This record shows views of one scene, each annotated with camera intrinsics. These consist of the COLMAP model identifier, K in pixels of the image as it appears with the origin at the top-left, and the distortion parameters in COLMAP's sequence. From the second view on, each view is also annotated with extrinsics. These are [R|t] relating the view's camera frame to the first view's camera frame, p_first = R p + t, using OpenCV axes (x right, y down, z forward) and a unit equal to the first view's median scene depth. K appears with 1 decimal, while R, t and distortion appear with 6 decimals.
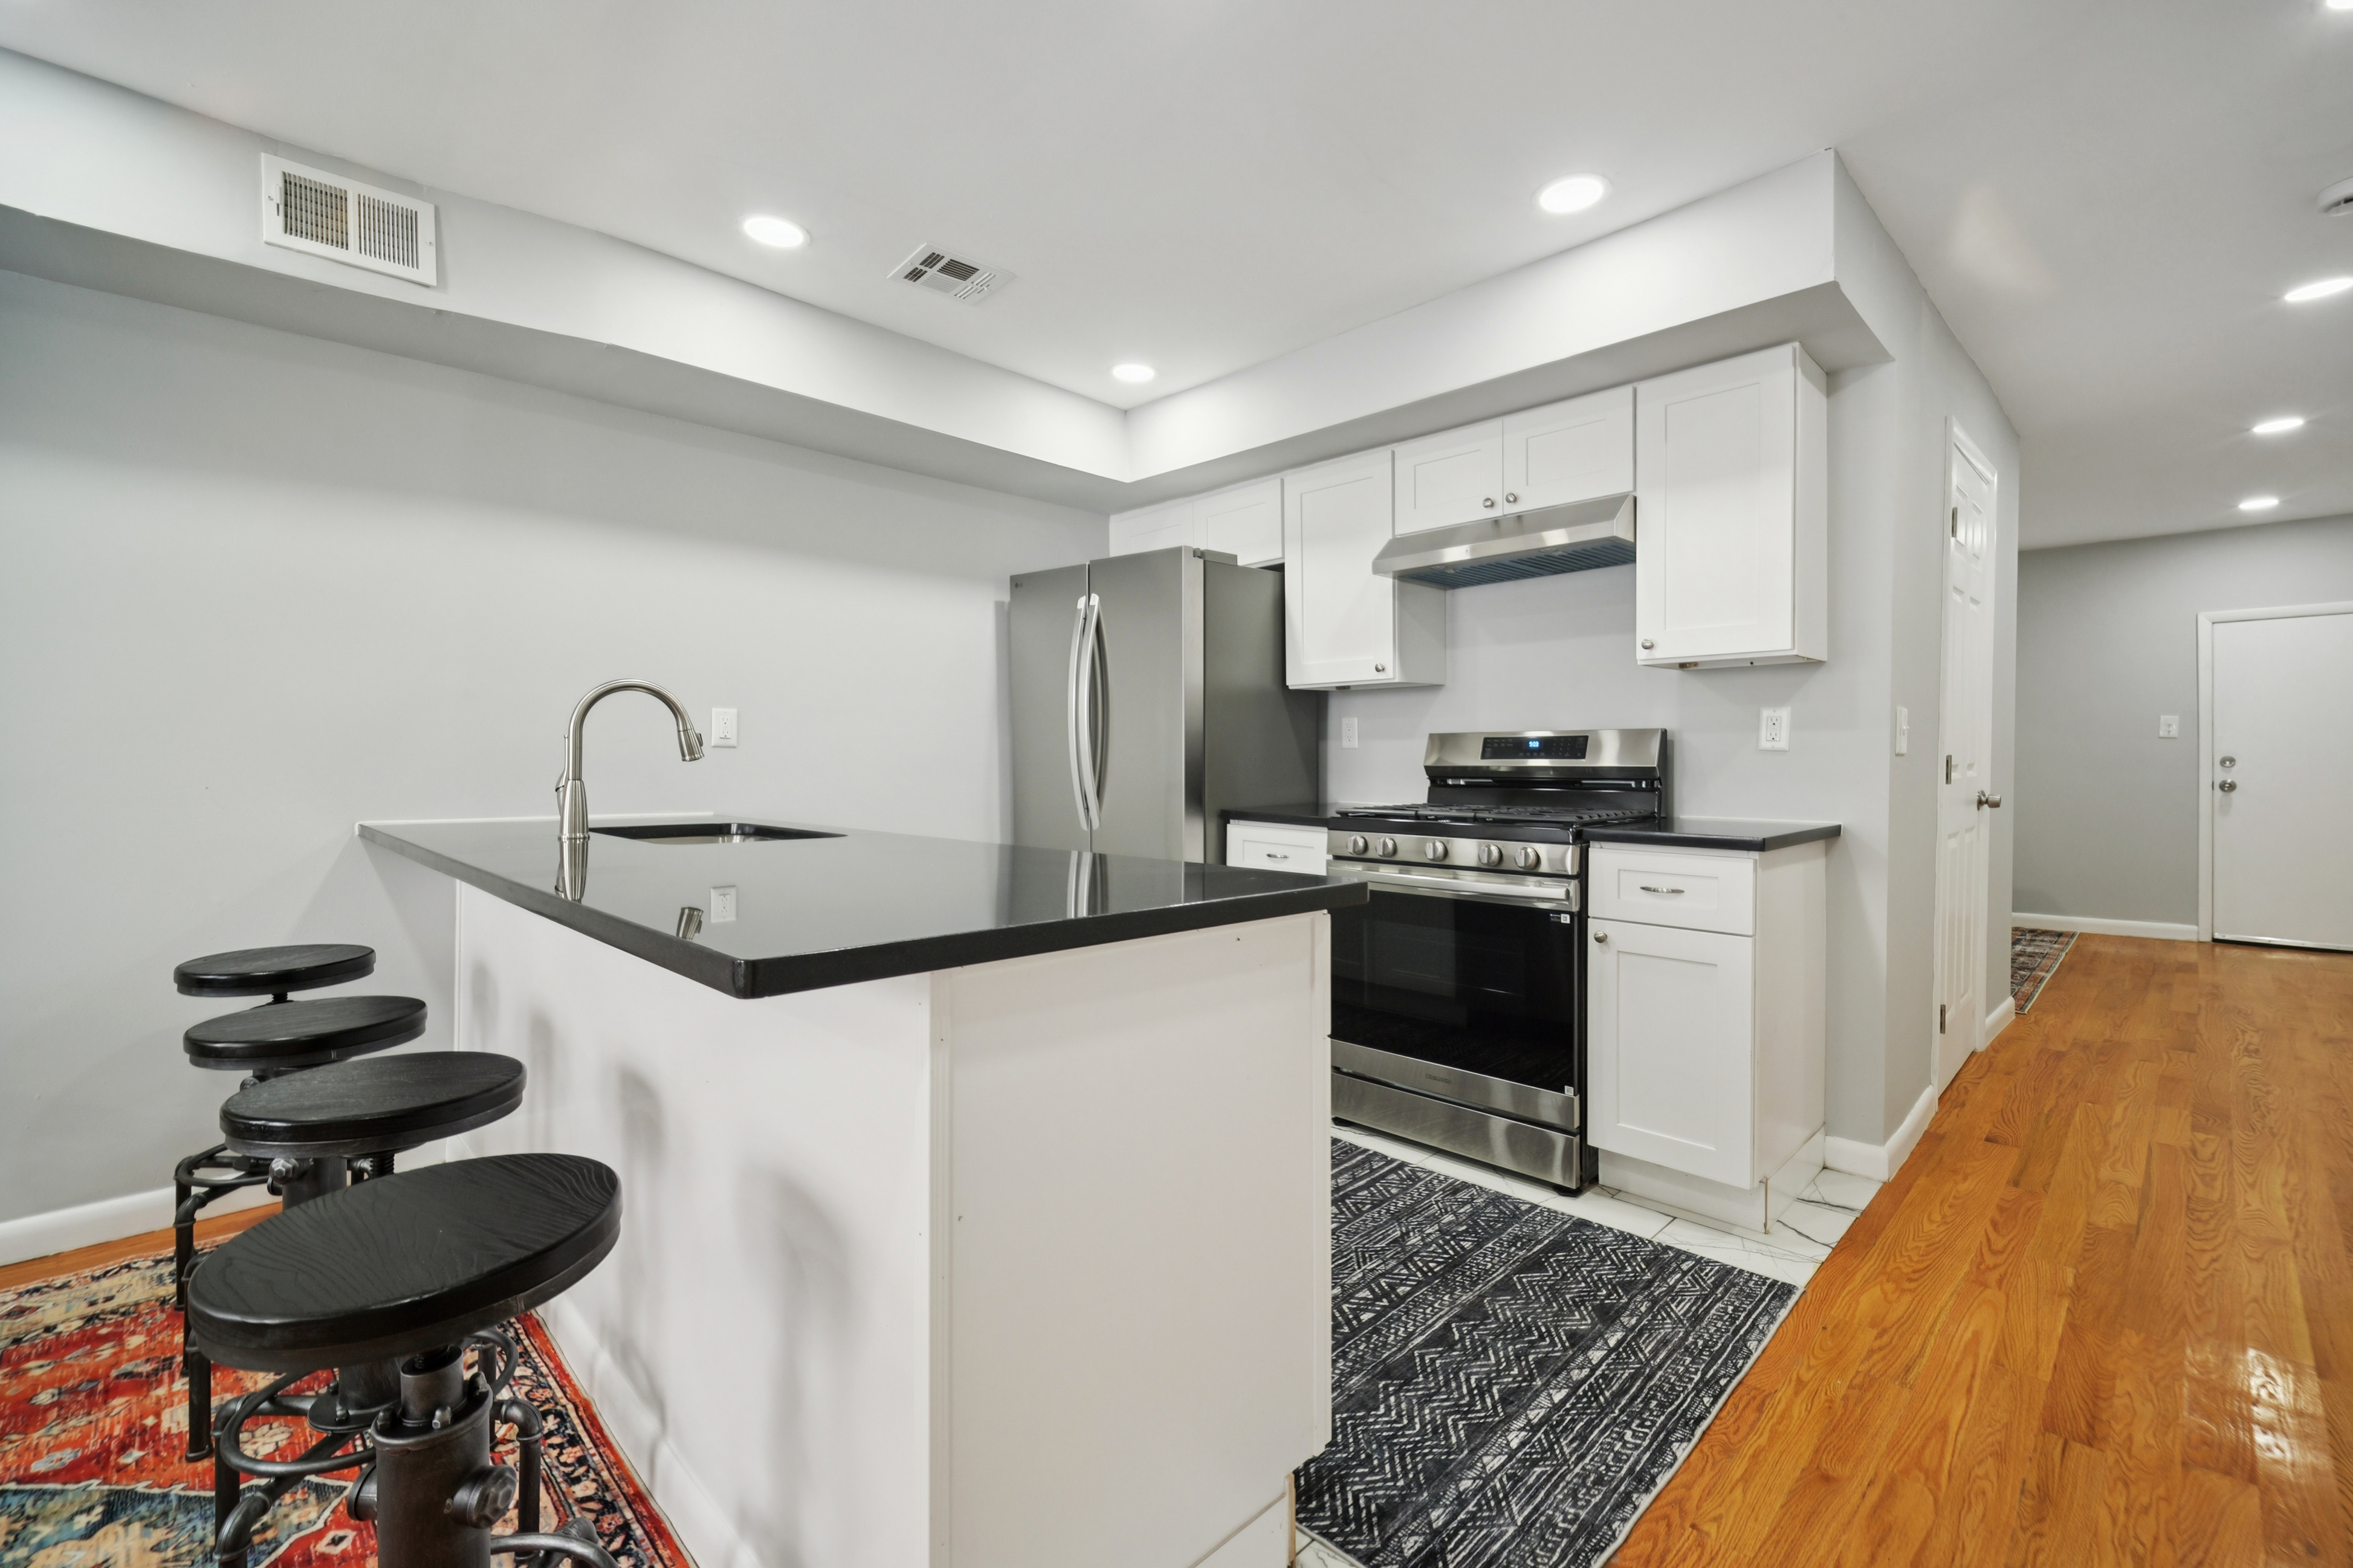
lens RADIAL K [[991.5, 0, 1199.5], [0, 991.5, 782.3], [0, 0, 1]] dist [0.013554, -0.007932]
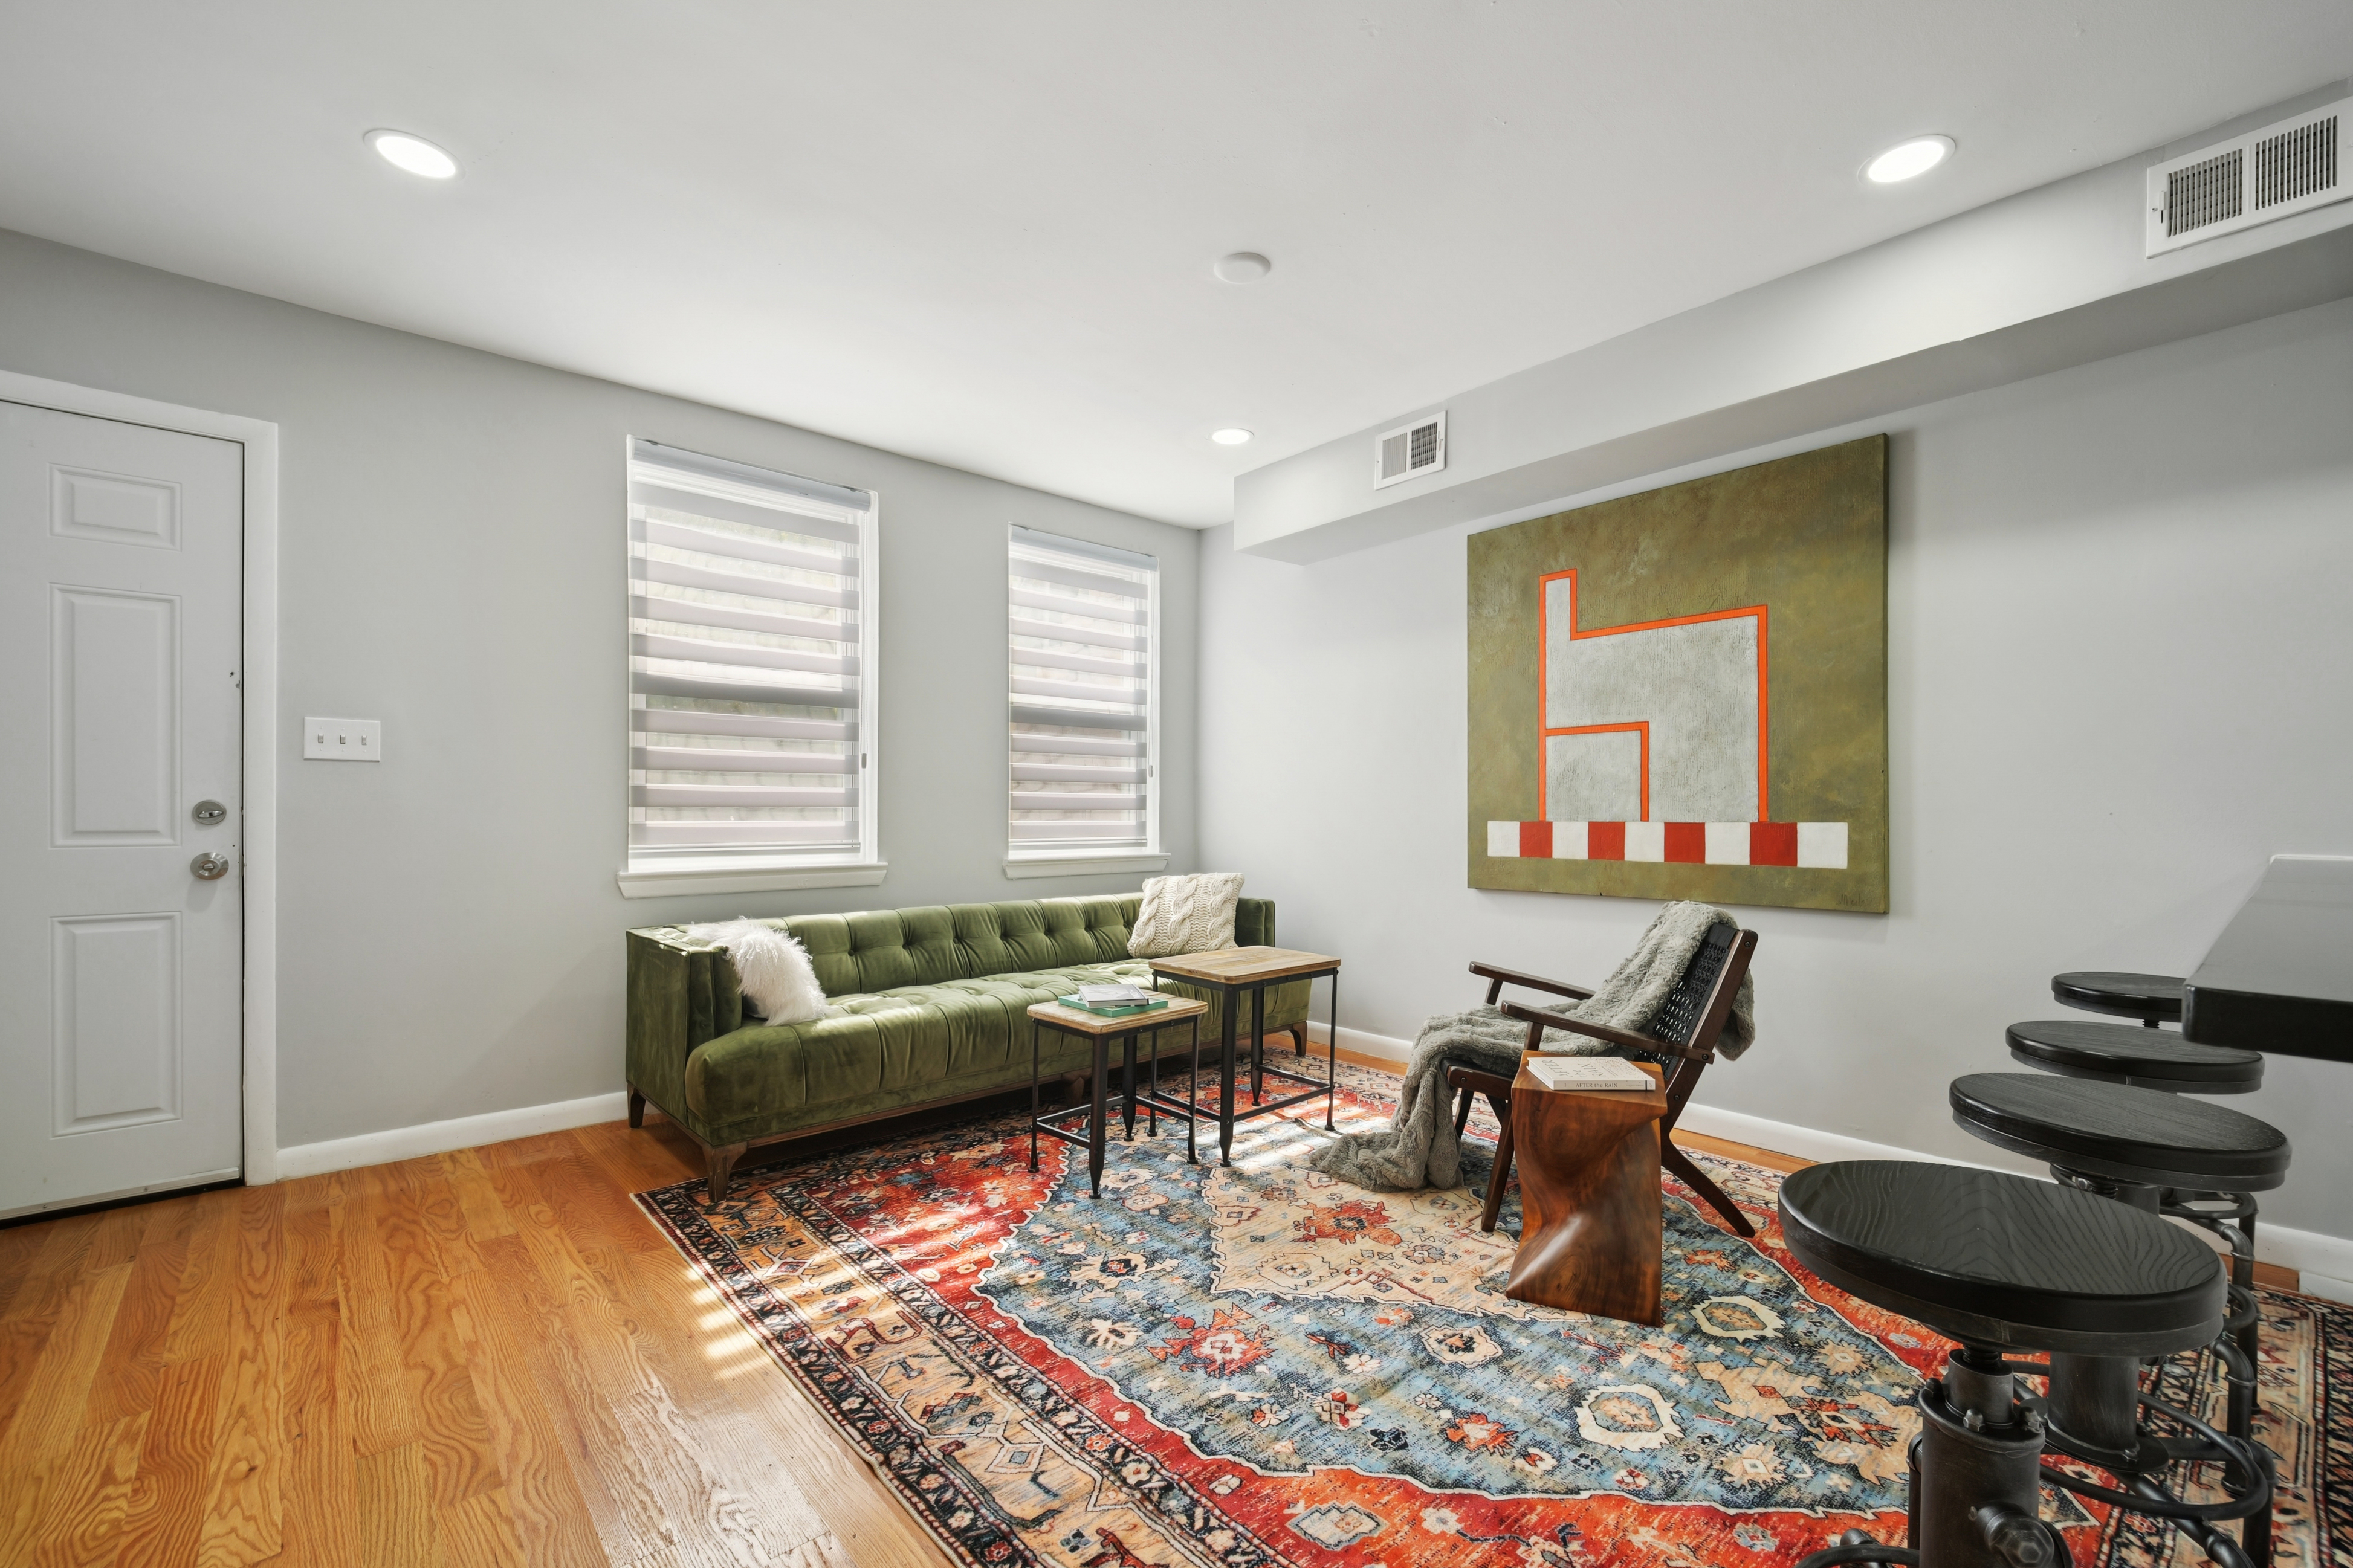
lens RADIAL K [[991.5, 0, 1202.2], [0, 991.5, 824.5], [0, 0, 1]] dist [0.013554, -0.007932]
pose [[-0.044803, 0.013184, -0.998909, 0.088440], [-0.021959, 0.999658, 0.014179, 0.024556], [0.998754, 0.022570, -0.044498, 0.106137]]
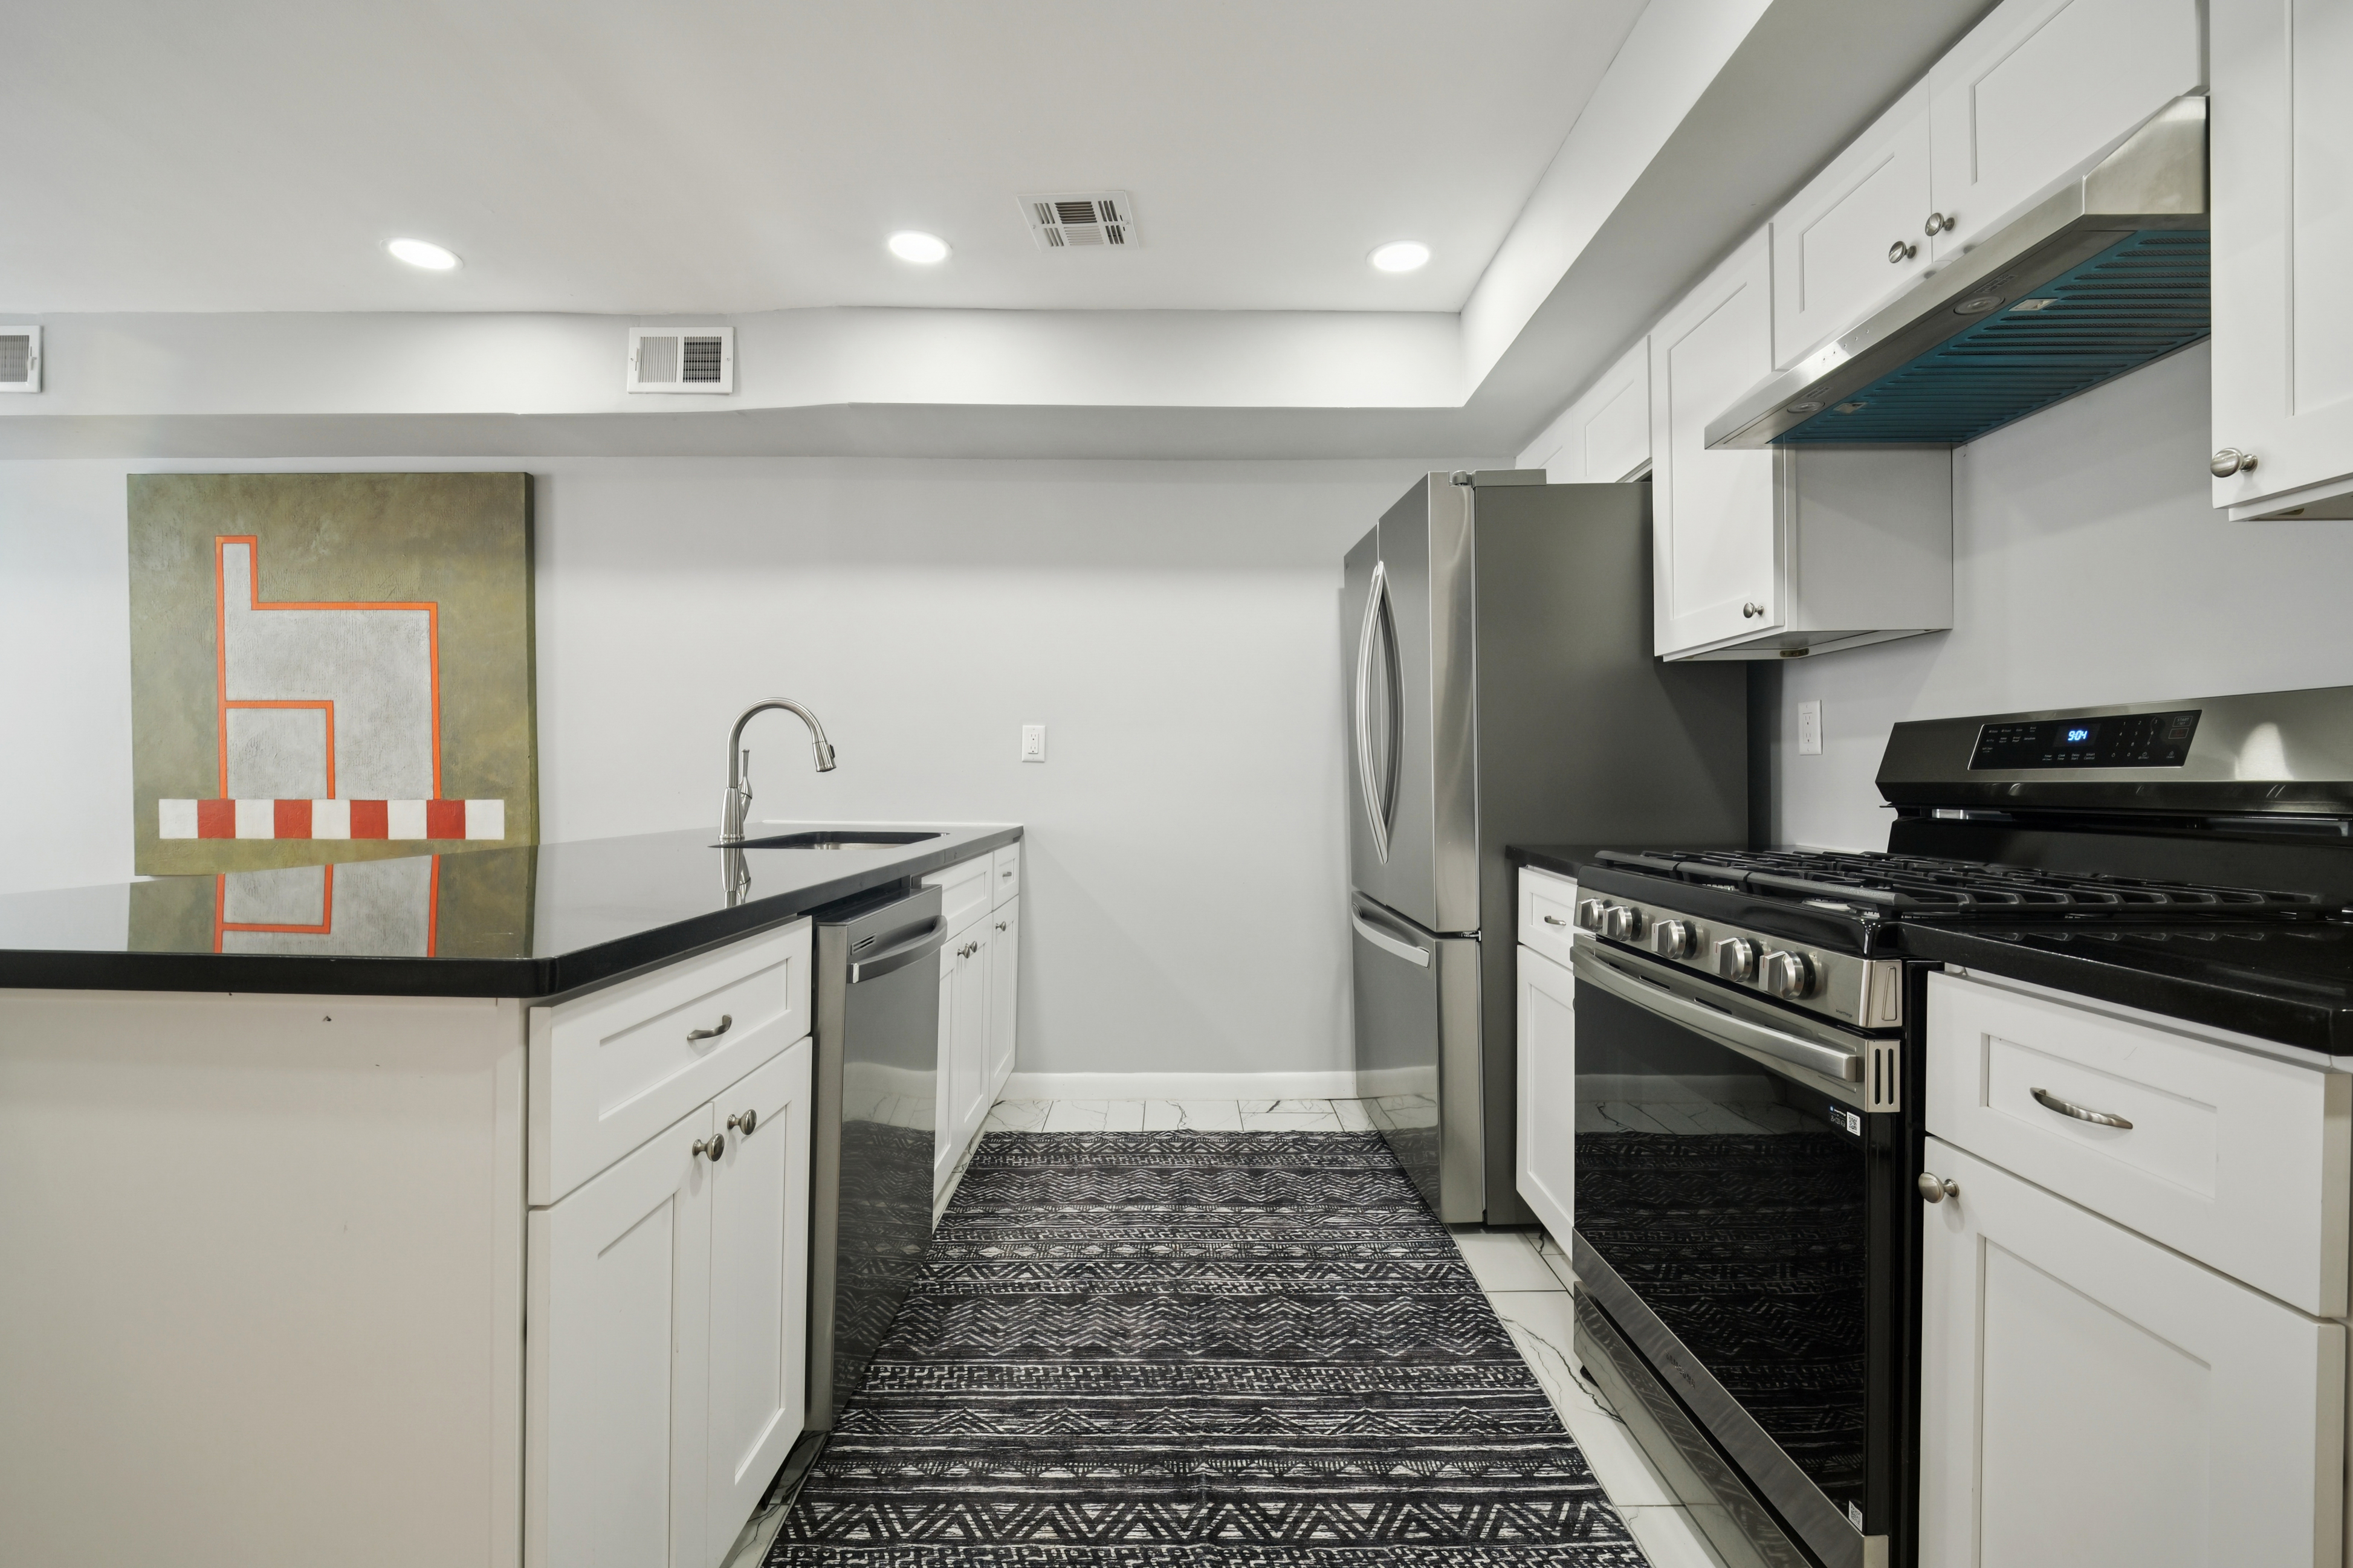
lens RADIAL K [[991.5, 0, 1153.1], [0, 991.5, 794.2], [0, 0, 1]] dist [0.013554, -0.007932]
pose [[0.703906, 0.013511, -0.710164, 0.491407], [-0.020066, 0.999798, -0.000868, -0.003024], [0.710009, 0.014862, 0.704035, 0.495870]]
